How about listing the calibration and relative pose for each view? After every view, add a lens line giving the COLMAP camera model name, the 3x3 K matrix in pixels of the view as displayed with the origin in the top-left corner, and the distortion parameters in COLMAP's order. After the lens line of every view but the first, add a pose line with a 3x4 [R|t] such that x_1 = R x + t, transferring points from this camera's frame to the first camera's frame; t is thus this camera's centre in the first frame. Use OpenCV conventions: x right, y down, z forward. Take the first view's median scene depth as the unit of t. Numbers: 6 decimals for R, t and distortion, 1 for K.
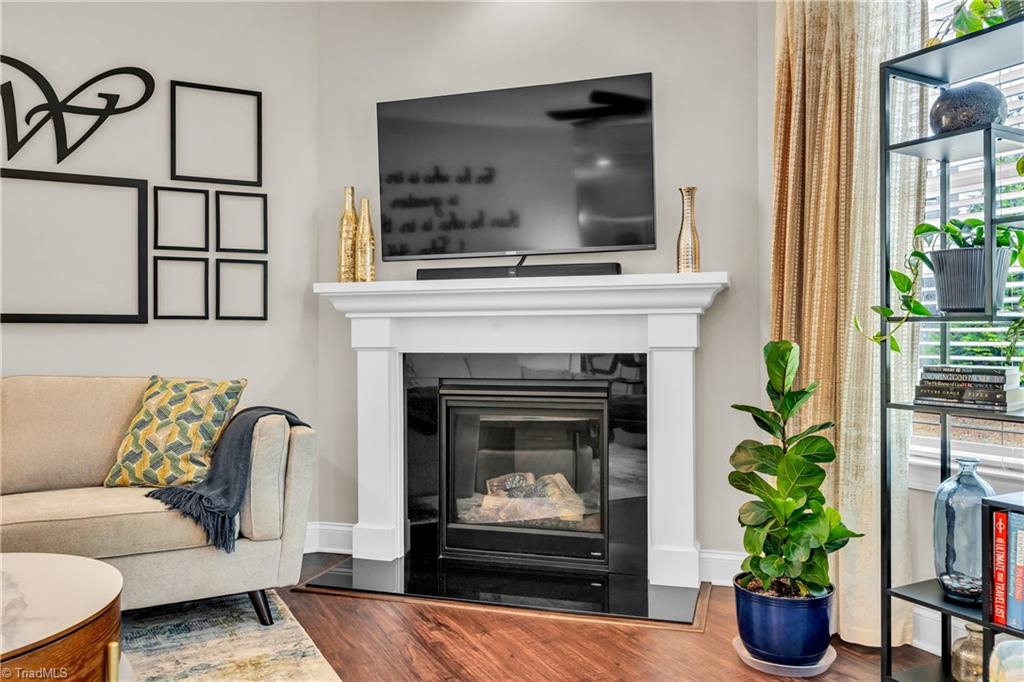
lens RADIAL K [[767.4, 0, 509.8], [0, 767.4, 332.1], [0, 0, 1]] dist [-0.008887, 0.001740]
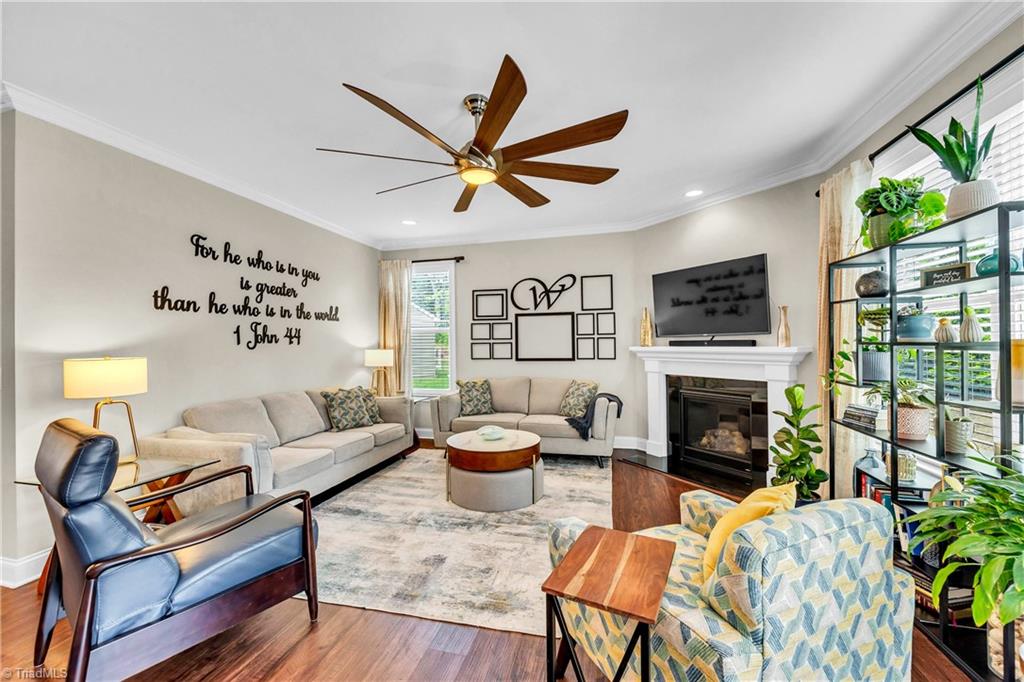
lens RADIAL K [[414.7, 0, 514.4], [0, 414.7, 342.8], [0, 0, 1]] dist [0.001564, 0.000317]
pose [[0.740722, -0.003189, -0.671804, 0.427672], [0.018336, 0.999712, 0.015472, -0.111051], [0.671561, -0.023778, 0.740567, -0.334899]]
